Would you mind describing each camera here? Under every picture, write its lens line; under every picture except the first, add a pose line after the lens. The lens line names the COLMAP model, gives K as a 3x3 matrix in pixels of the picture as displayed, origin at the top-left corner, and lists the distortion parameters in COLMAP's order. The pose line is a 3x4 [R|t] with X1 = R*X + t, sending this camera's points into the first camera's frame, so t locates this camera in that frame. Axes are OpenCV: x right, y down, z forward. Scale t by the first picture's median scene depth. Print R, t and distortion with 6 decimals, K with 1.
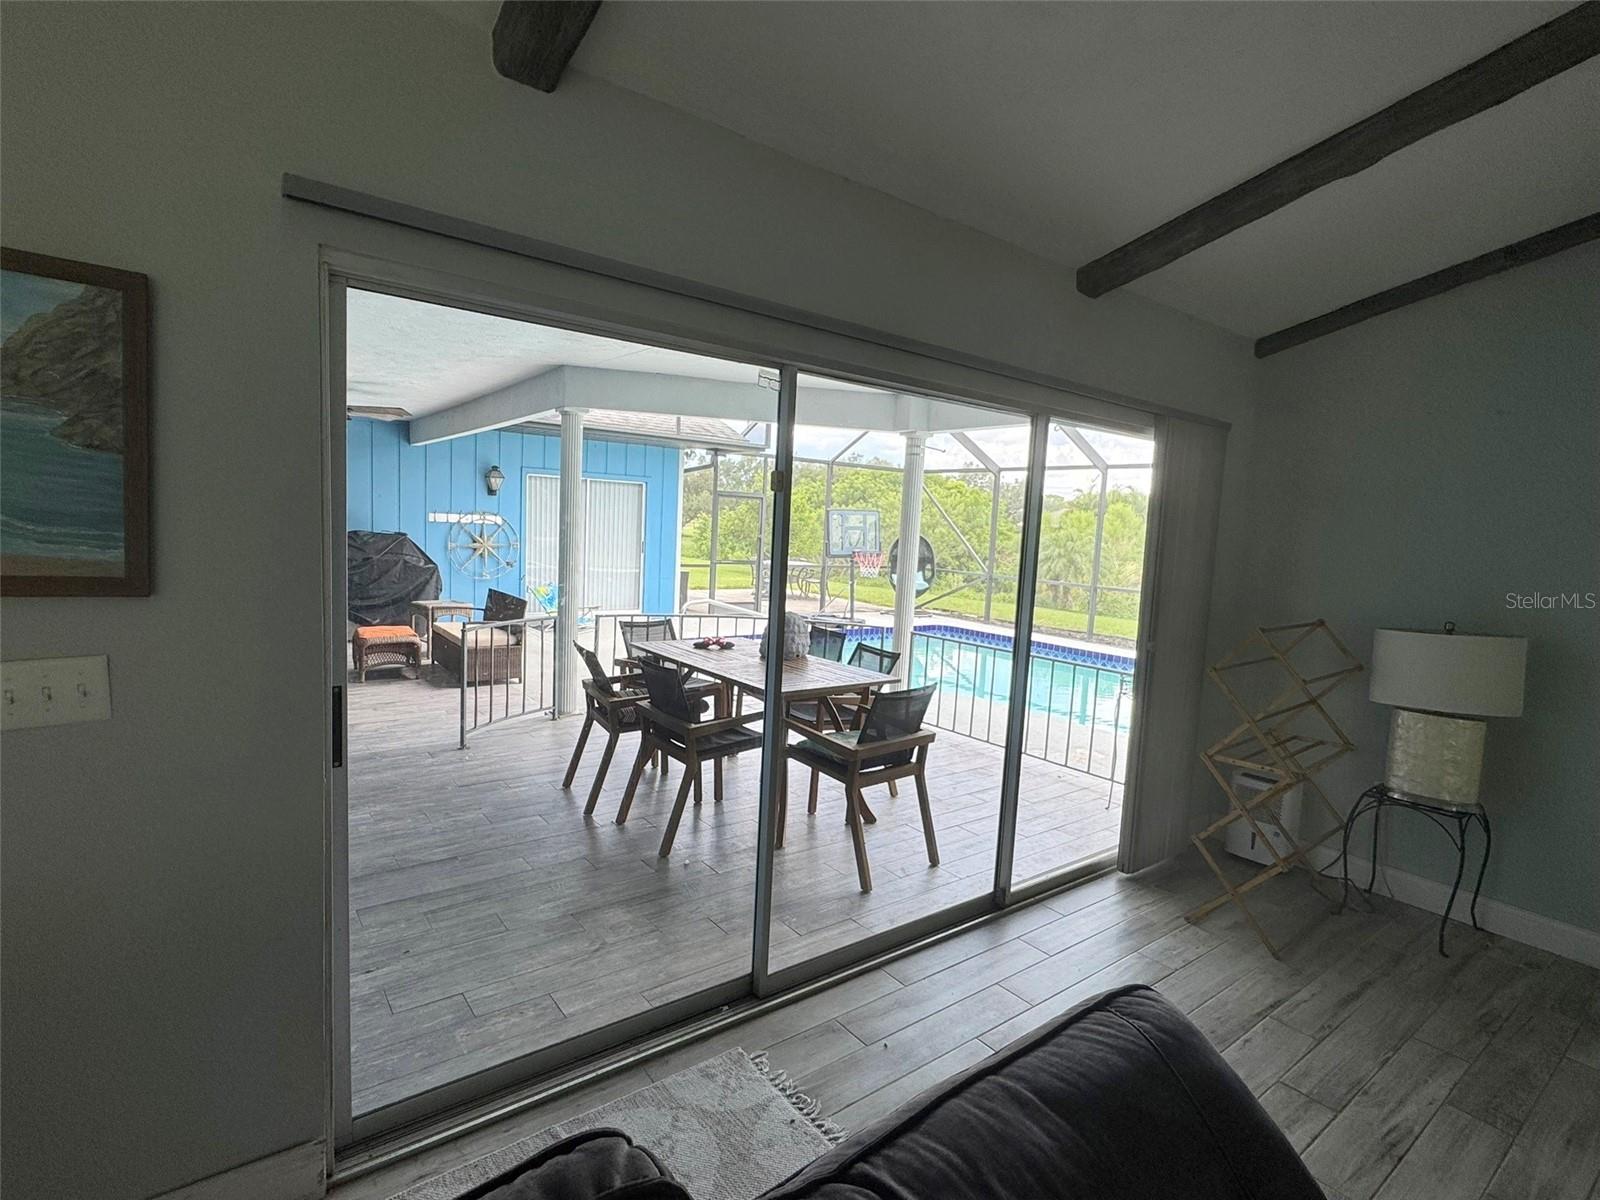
lens RADIAL K [[790.8, 0, 799.4], [0, 790.8, 604.1], [0, 0, 1]] dist [-0.002746, -0.000521]
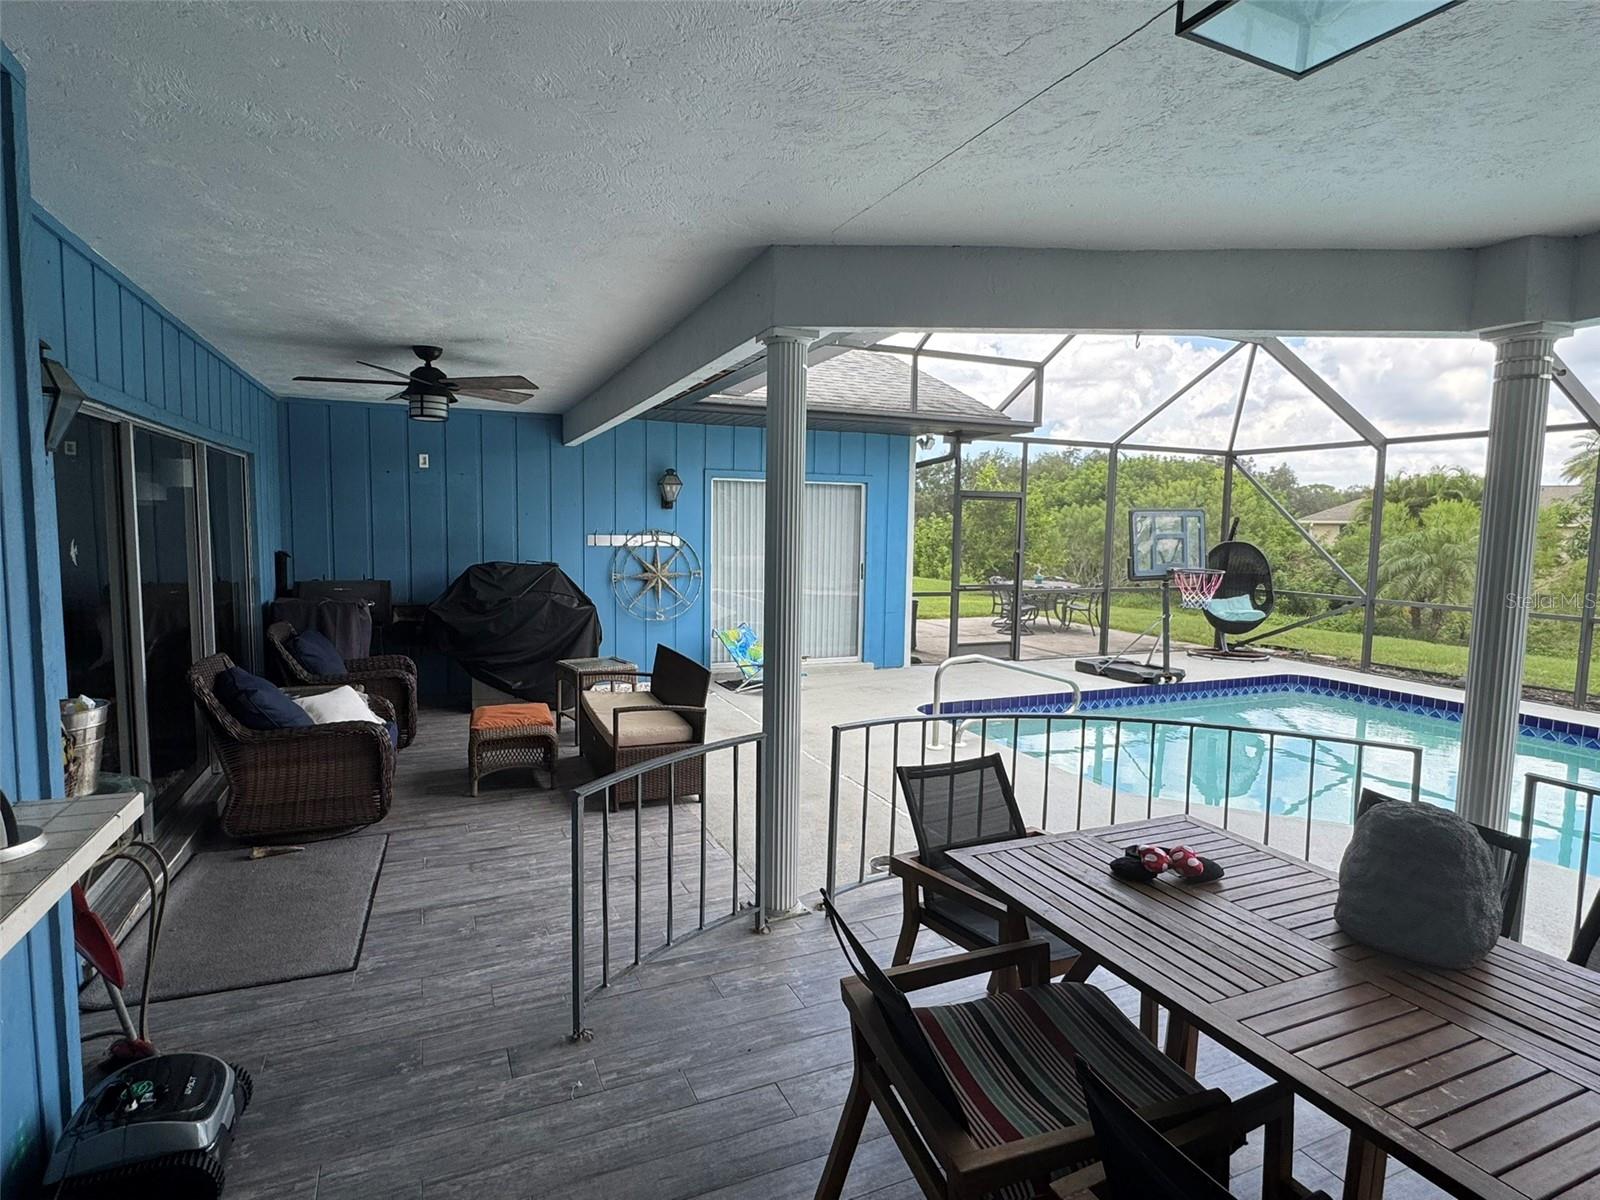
lens RADIAL K [[845.8, 0, 797.9], [0, 845.8, 595.4], [0, 0, 1]] dist [-0.003279, 0.001834]
pose [[0.972424, -0.014762, -0.232753, -0.090562], [0.008607, 0.999586, -0.027438, -0.034980], [0.233062, 0.024678, 0.972149, 0.273913]]
